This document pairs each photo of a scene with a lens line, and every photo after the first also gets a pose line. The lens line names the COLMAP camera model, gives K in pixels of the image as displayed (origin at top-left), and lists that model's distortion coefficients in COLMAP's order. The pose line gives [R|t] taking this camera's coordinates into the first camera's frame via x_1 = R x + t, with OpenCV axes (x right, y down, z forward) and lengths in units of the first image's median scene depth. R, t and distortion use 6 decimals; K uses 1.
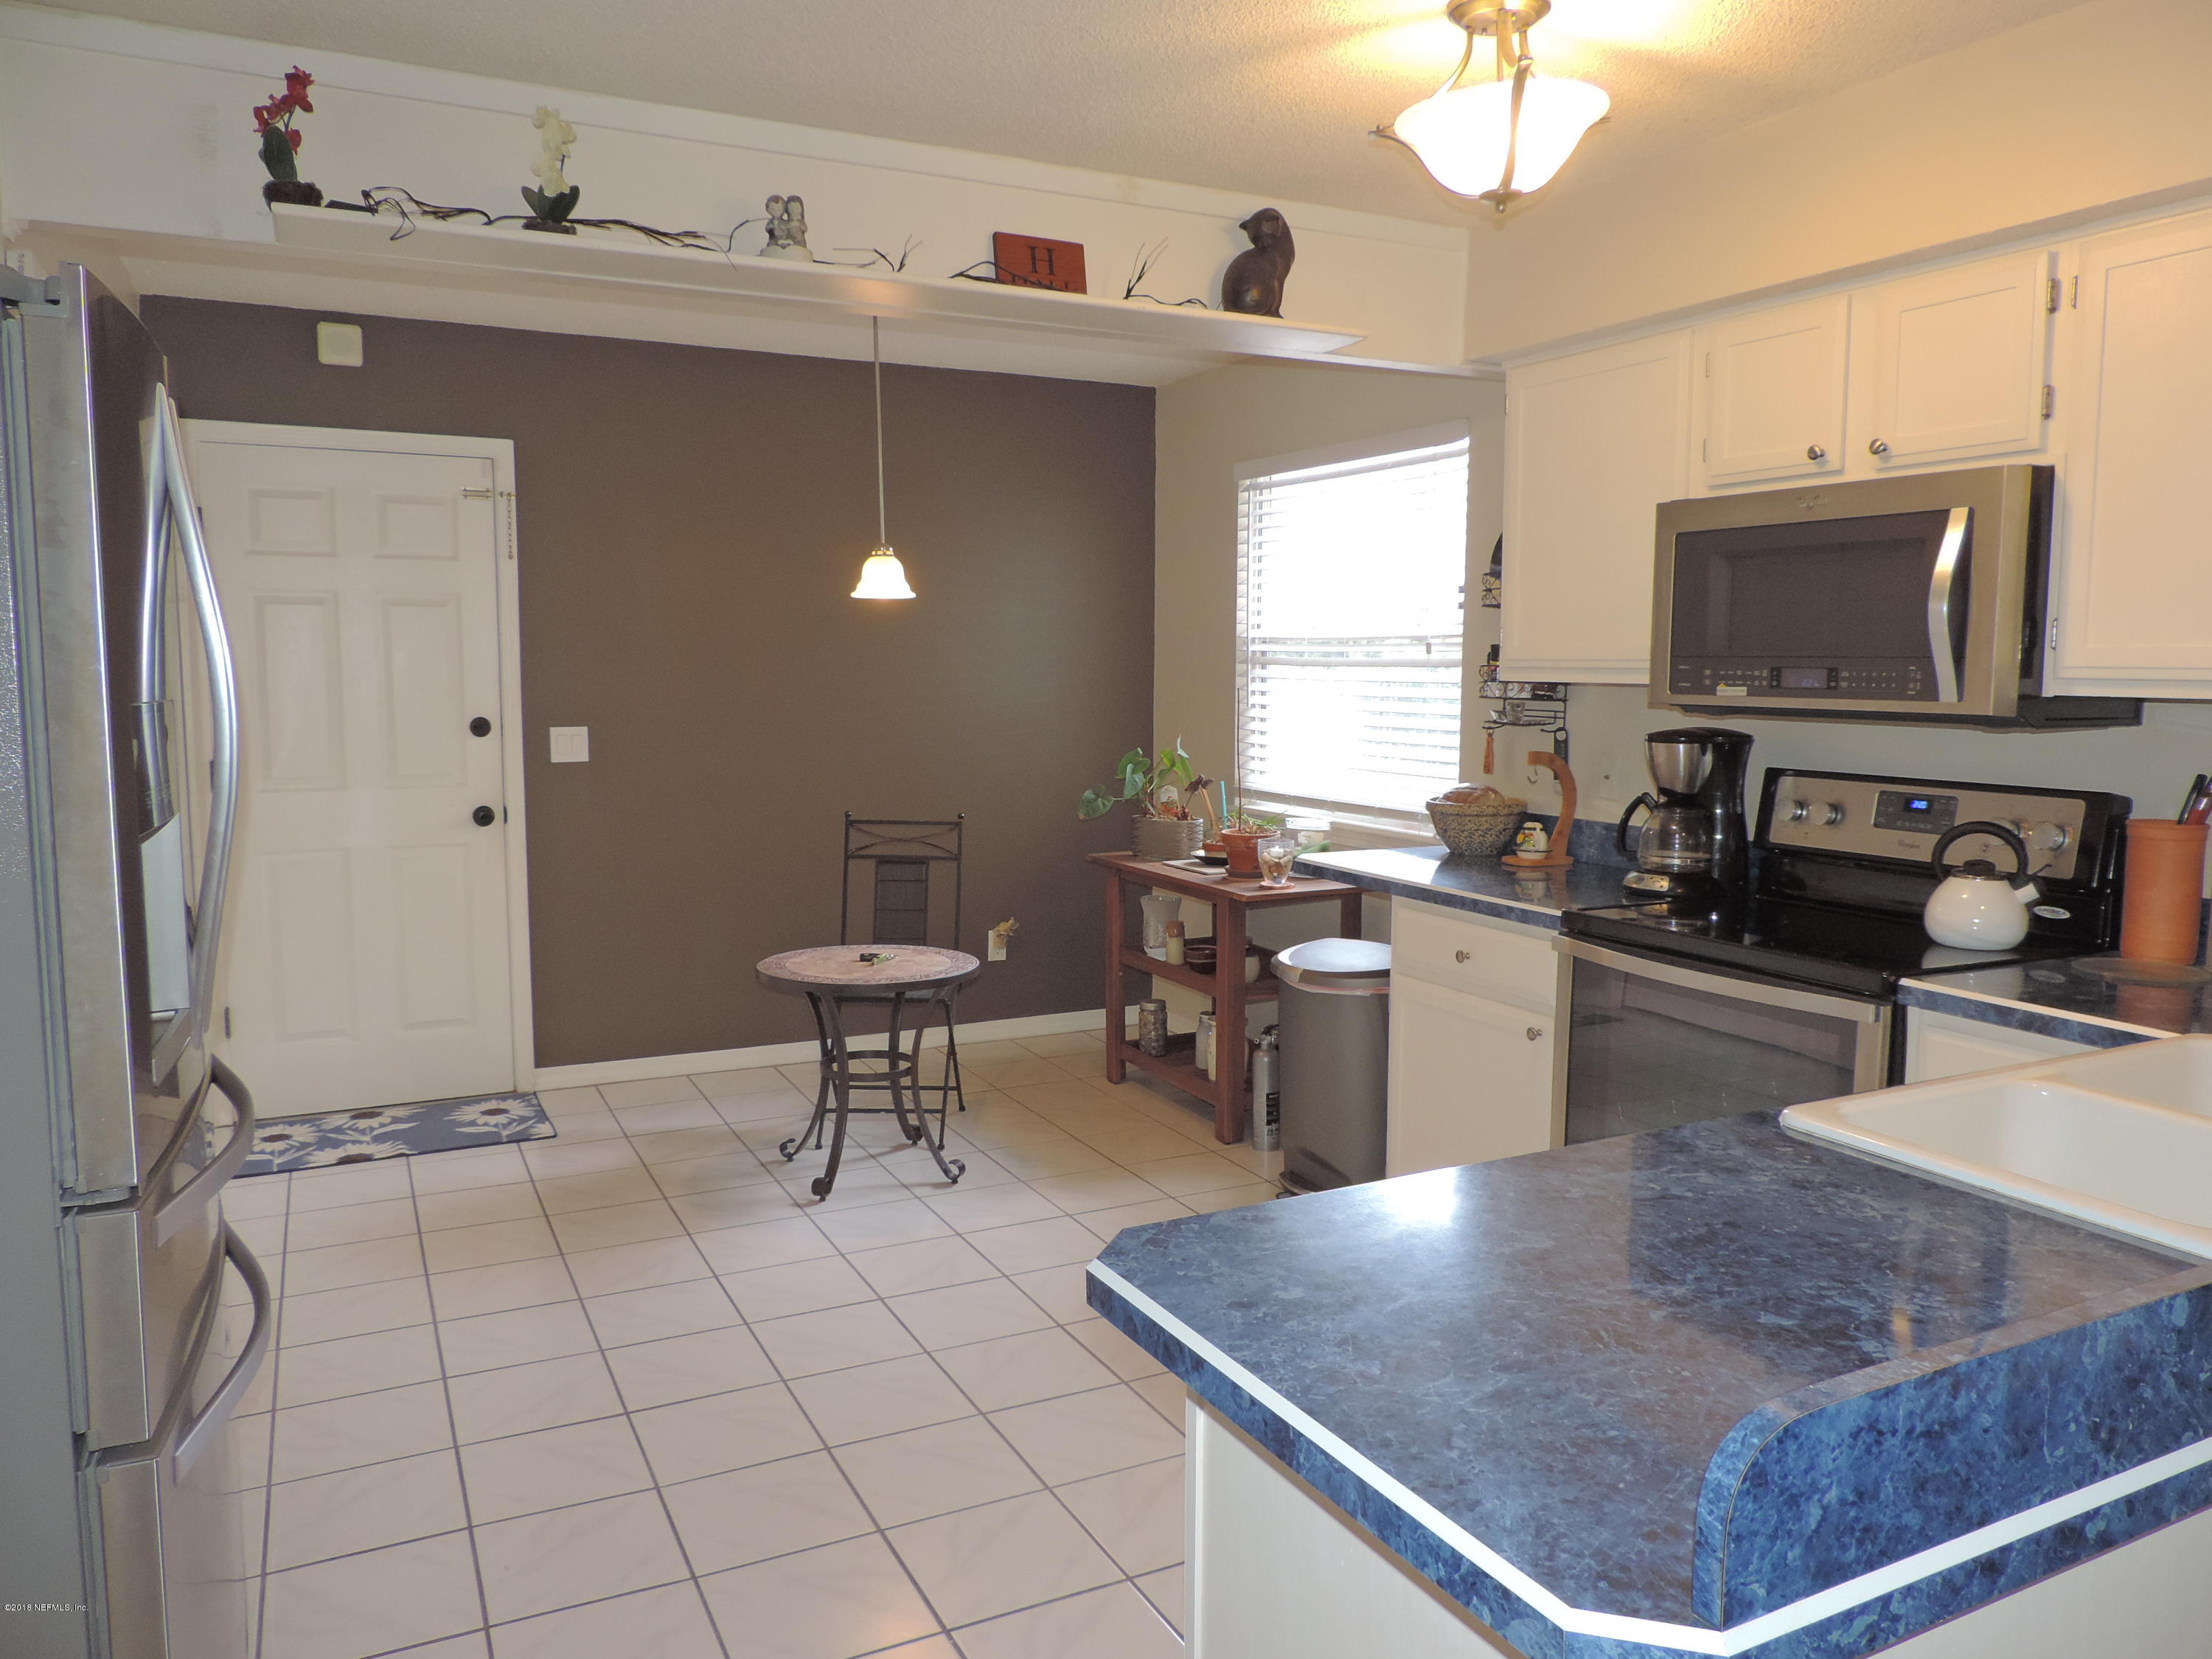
lens RADIAL K [[1557.6, 0, 1103.6], [0, 1557.6, 831.8], [0, 0, 1]] dist [-0.023896, 0.003788]
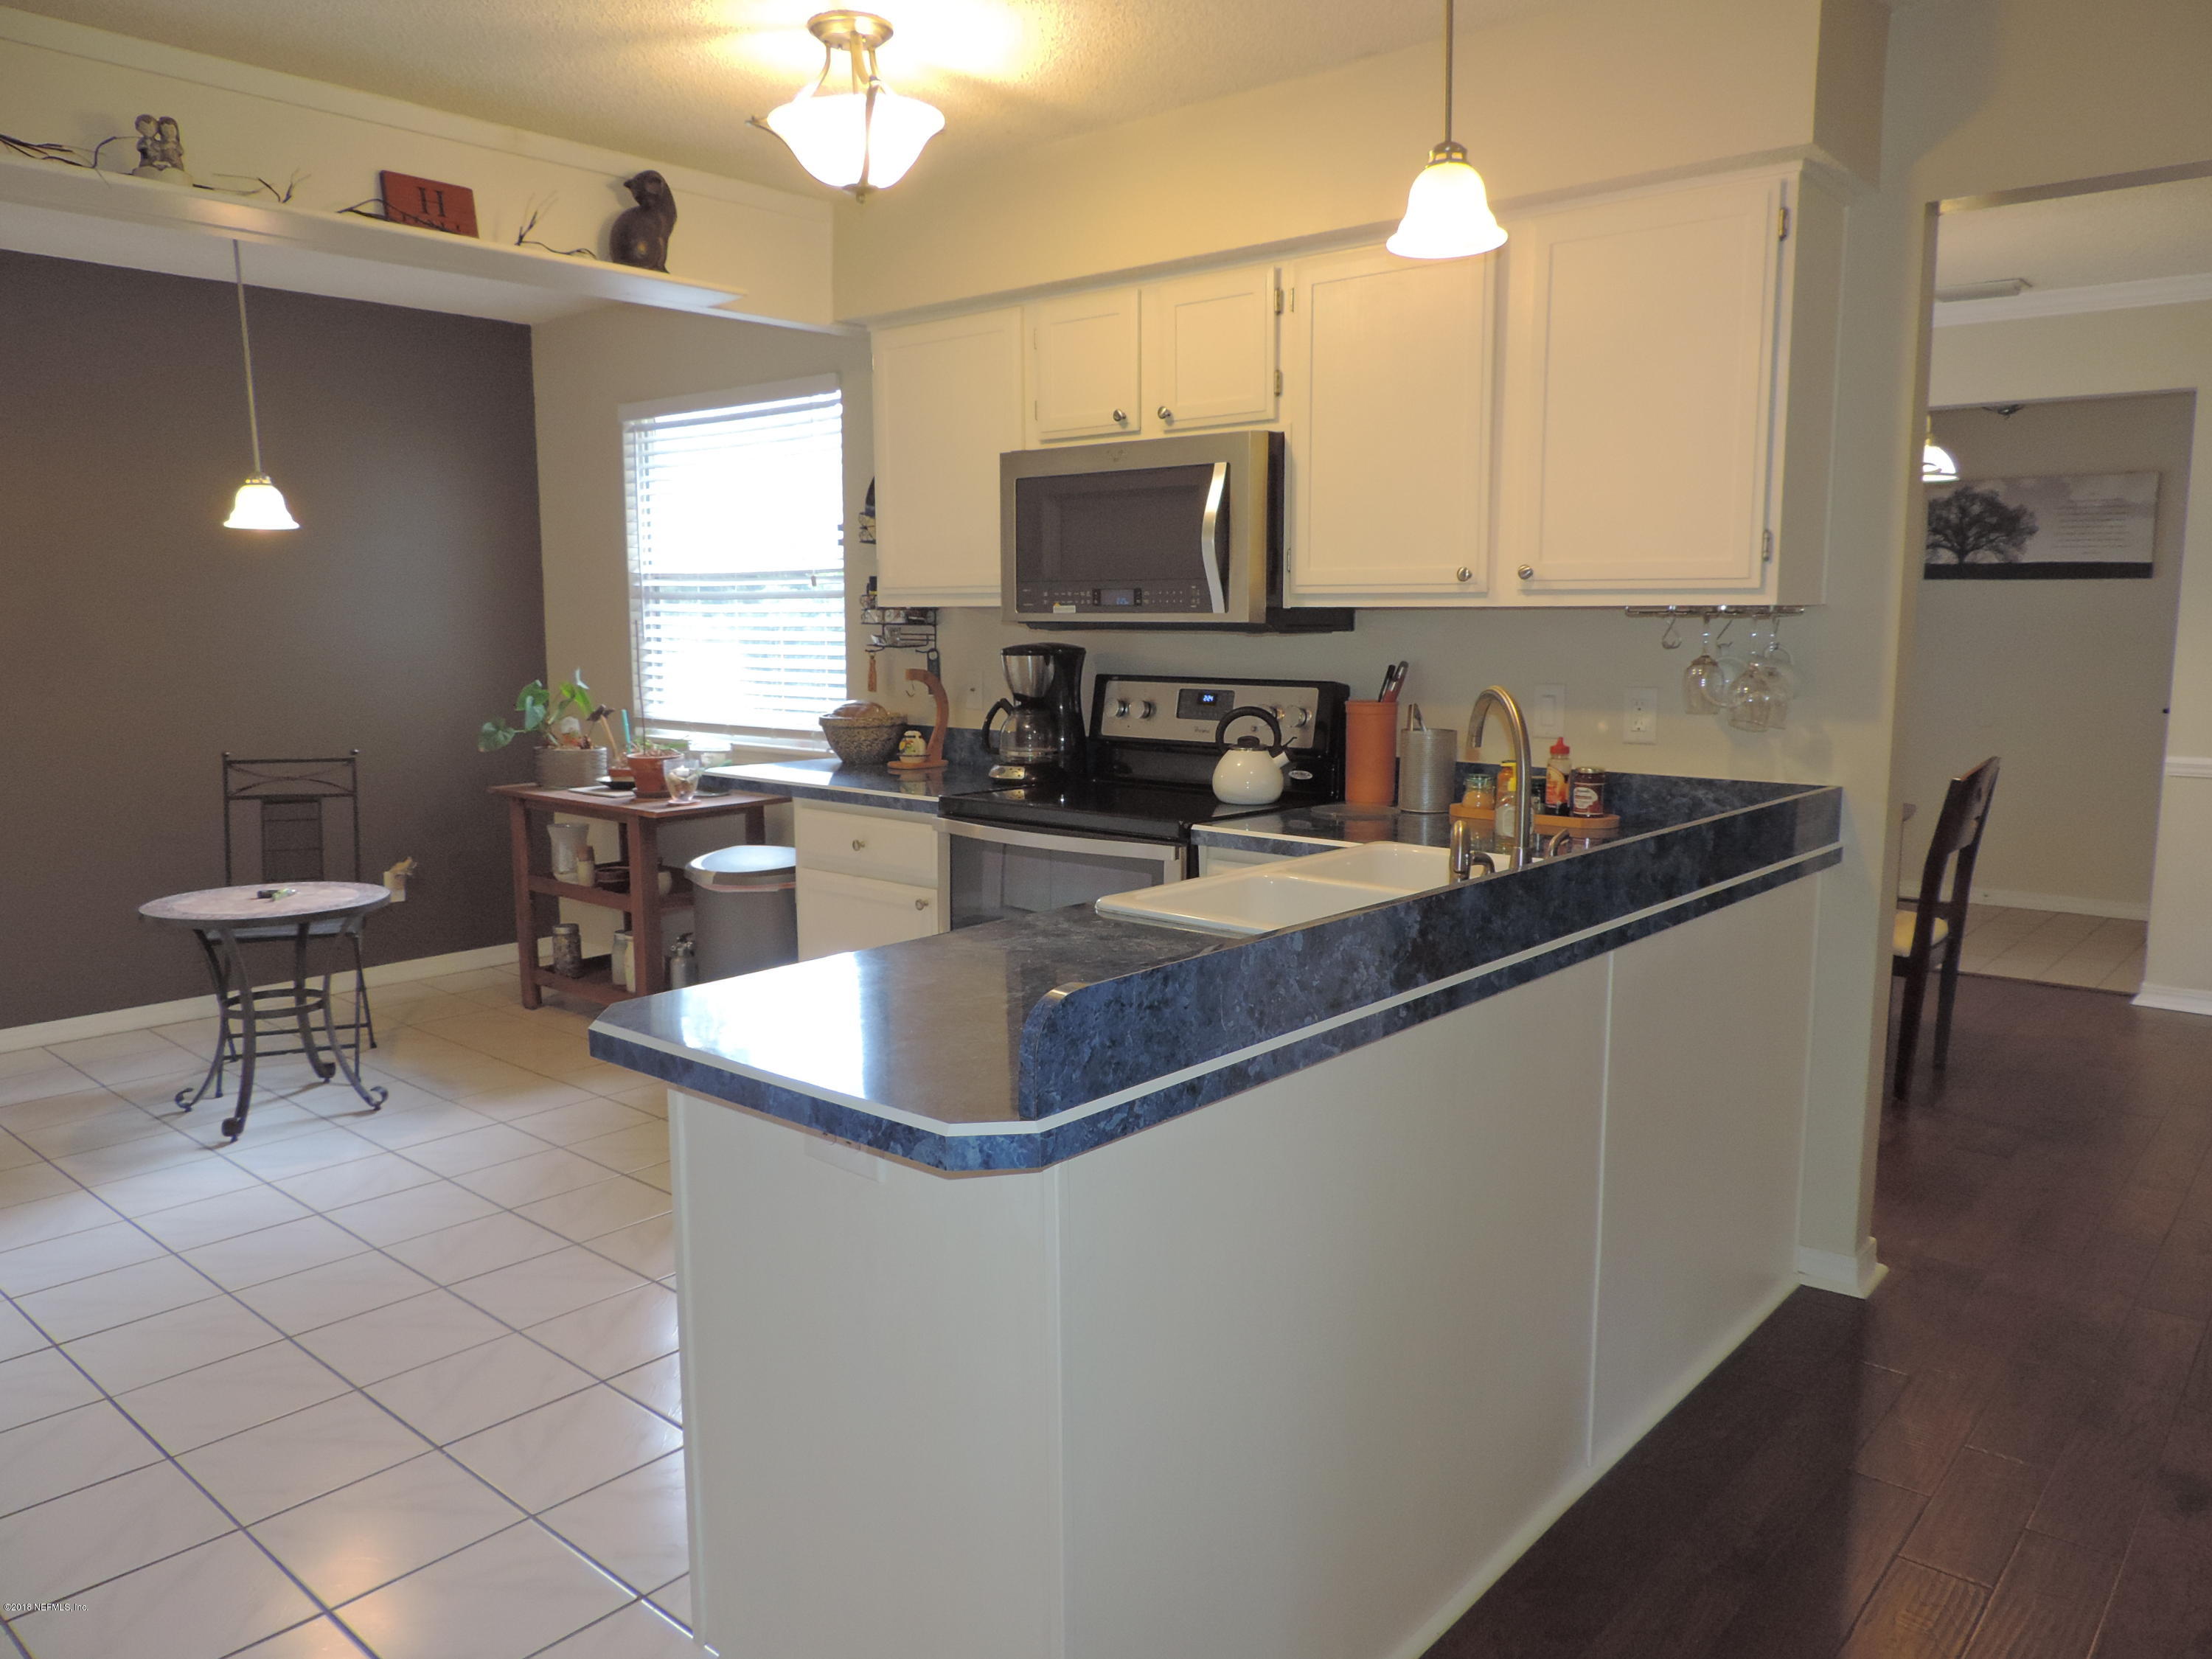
lens RADIAL K [[1557.6, 0, 1103.6], [0, 1557.6, 831.8], [0, 0, 1]] dist [-0.023896, 0.003788]
pose [[0.924745, -0.057028, 0.376290, -0.031781], [0.045236, 0.998171, 0.040106, 0.030106], [-0.377889, -0.020066, 0.925633, -0.124534]]
